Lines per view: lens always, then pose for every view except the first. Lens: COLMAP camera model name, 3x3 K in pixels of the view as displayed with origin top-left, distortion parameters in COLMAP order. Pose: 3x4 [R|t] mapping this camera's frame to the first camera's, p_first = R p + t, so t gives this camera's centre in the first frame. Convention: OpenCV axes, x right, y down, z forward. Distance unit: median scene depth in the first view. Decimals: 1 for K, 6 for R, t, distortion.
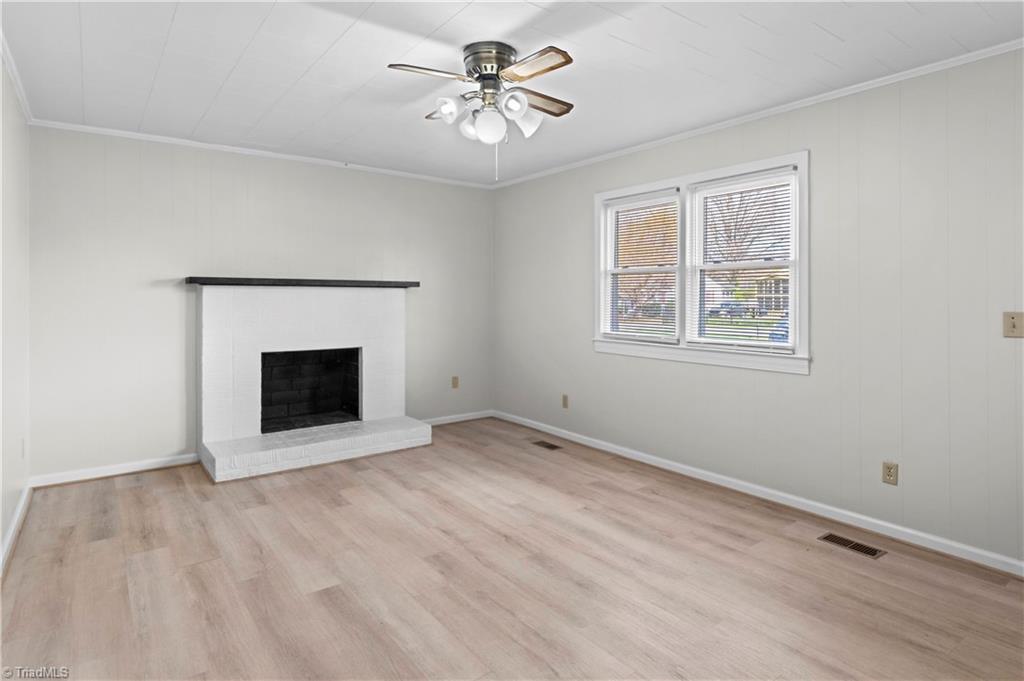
lens RADIAL K [[558.7, 0, 507.8], [0, 558.7, 300.6], [0, 0, 1]] dist [0.002730, -0.000381]
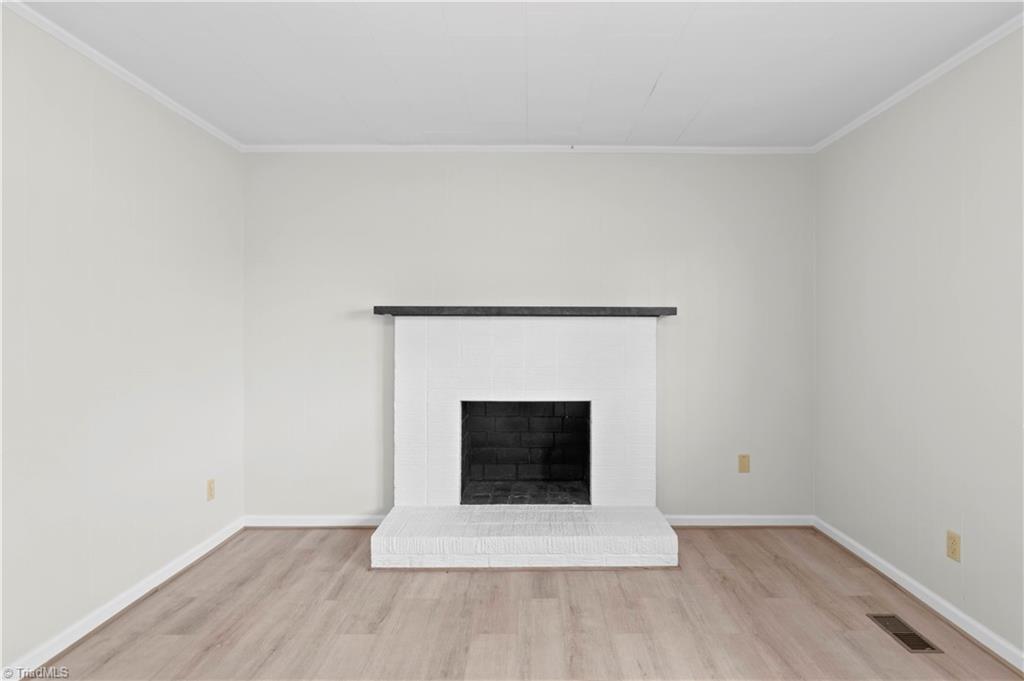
lens RADIAL K [[558.7, 0, 514.0], [0, 558.7, 335.8], [0, 0, 1]] dist [0.002730, -0.000381]
pose [[0.813799, 0.005056, -0.581124, 0.079756], [-0.004527, 0.999987, 0.002361, -0.000836], [0.581128, 0.000710, 0.813812, 0.413737]]
